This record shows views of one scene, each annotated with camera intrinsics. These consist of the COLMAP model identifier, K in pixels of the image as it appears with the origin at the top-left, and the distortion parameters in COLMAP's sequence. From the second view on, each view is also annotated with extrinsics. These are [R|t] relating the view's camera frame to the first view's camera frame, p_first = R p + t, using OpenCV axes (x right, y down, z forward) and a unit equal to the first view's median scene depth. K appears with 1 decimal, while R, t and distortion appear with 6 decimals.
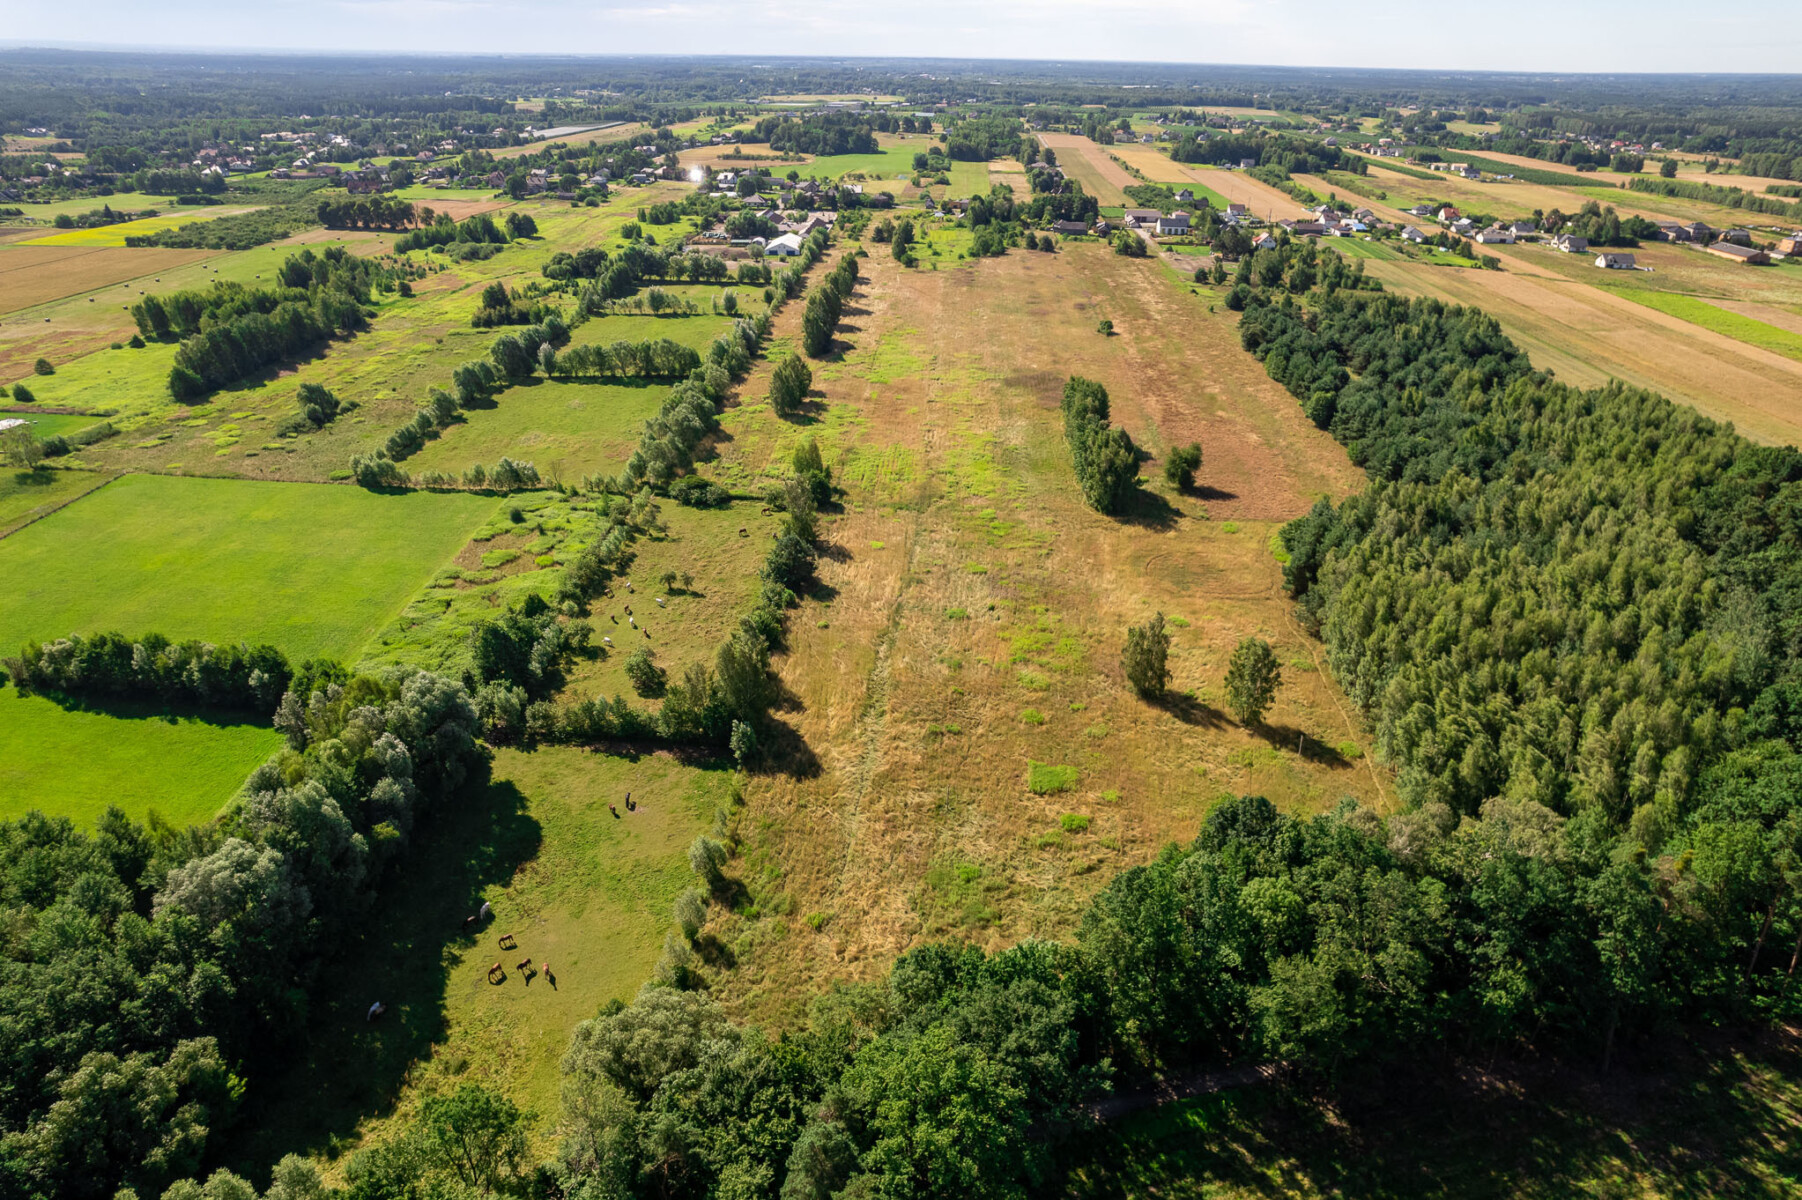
lens RADIAL K [[1167.0, 0, 909.2], [0, 1167.0, 595.1], [0, 0, 1]] dist [-0.072322, 0.071011]
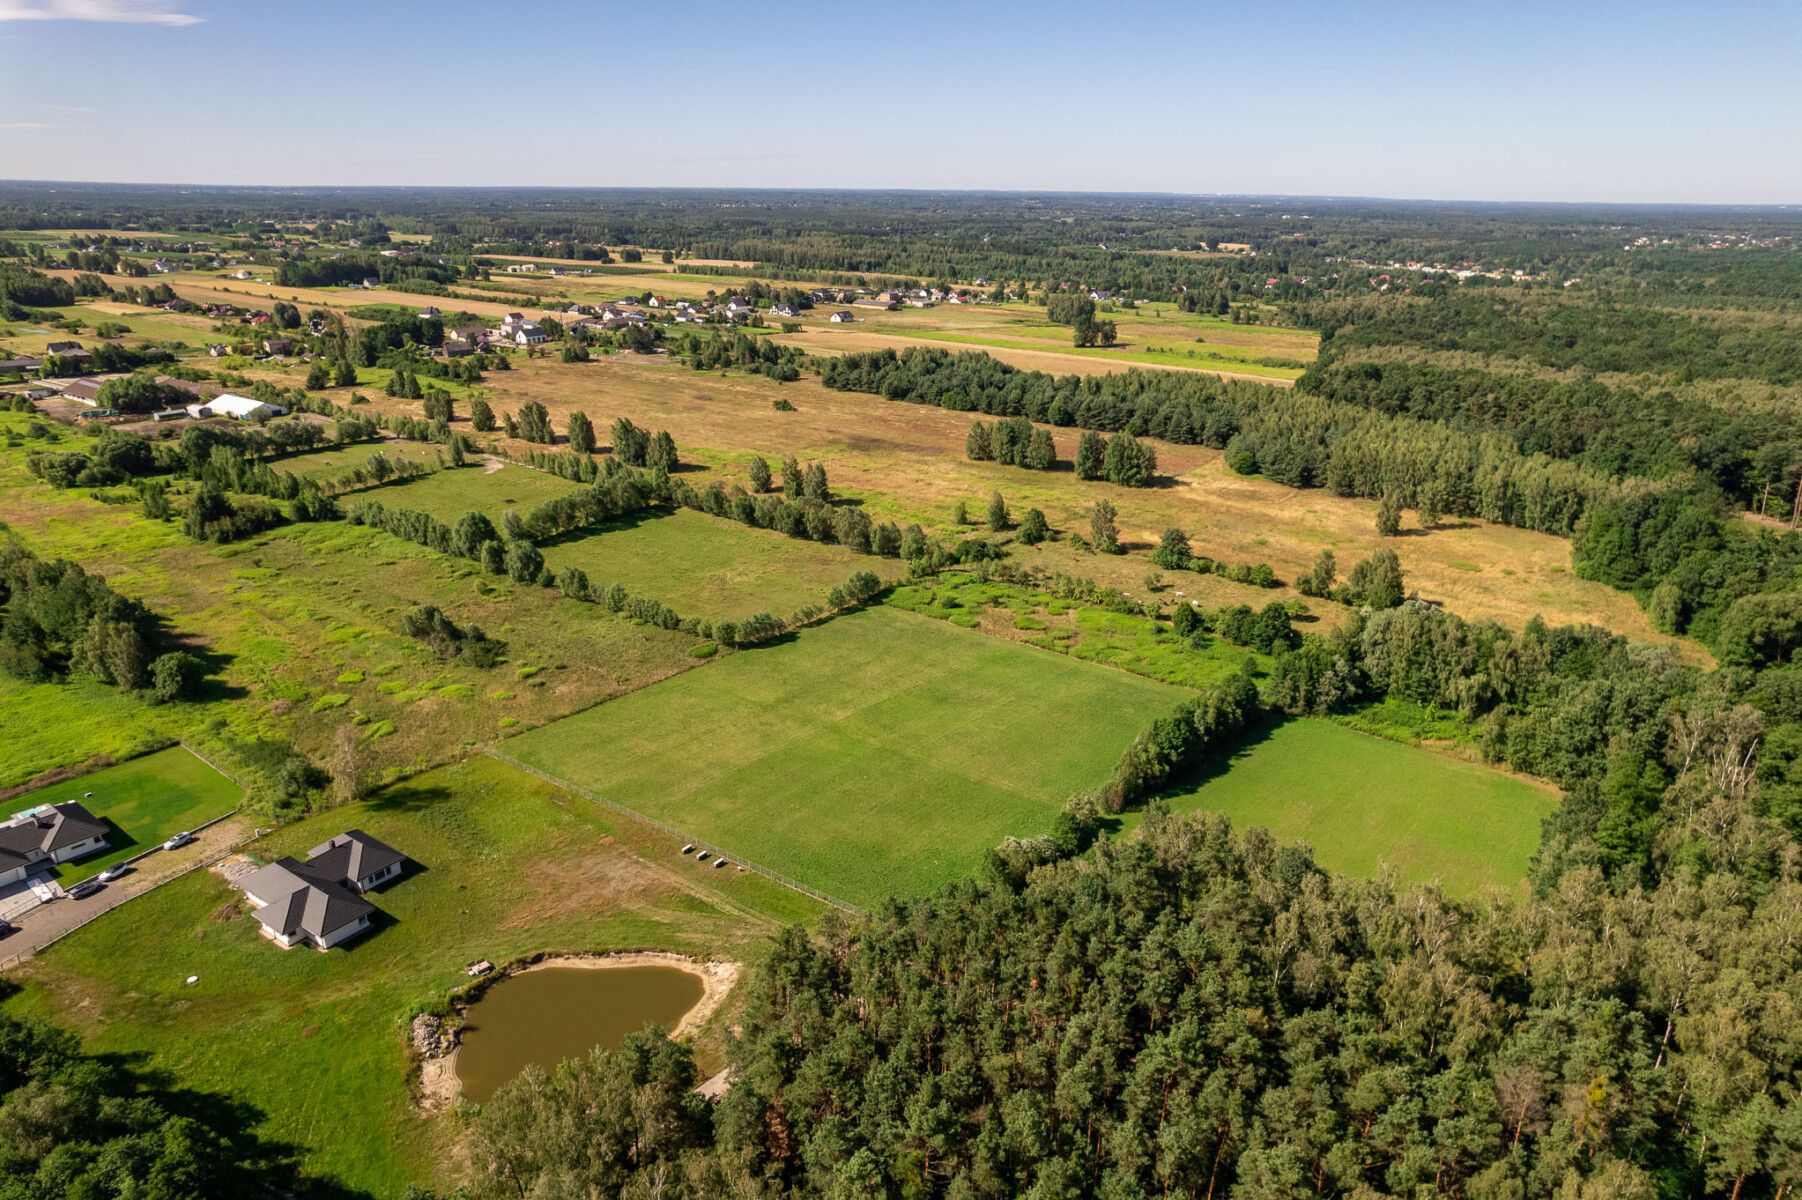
lens RADIAL K [[1108.5, 0, 901.0], [0, 1108.5, 600.0], [0, 0, 1]] dist [-0.065956, 0.064612]
pose [[0.569120, -0.299229, 0.765875, -0.983481], [0.348455, 0.931429, 0.104975, -0.166419], [-0.744769, 0.207129, 0.634363, 0.303593]]
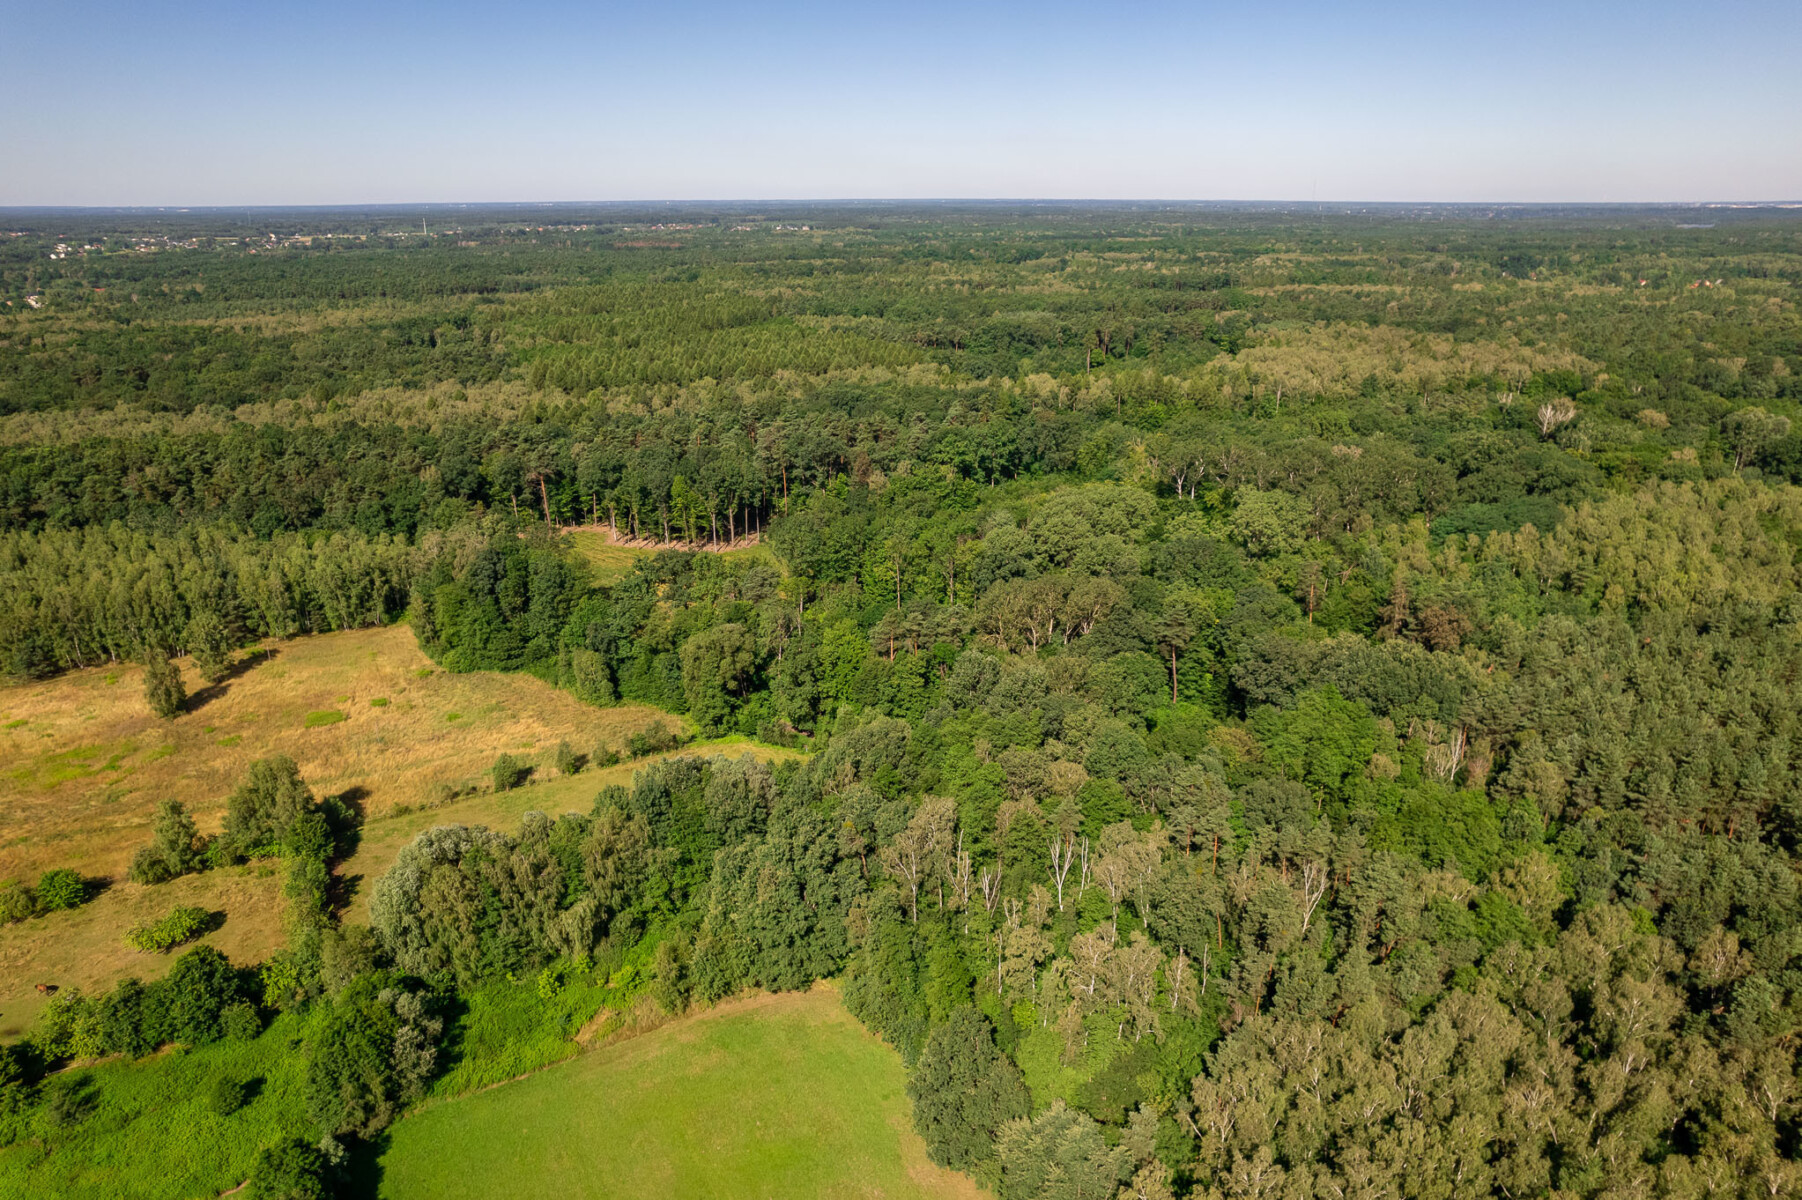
lens RADIAL K [[1167.0, 0, 909.2], [0, 1167.0, 595.1], [0, 0, 1]] dist [-0.072322, 0.071011]
pose [[-0.564126, -0.288103, 0.773795, -0.691026], [0.334436, 0.777109, 0.533154, -0.243620], [-0.754927, 0.559551, -0.342035, 0.469270]]
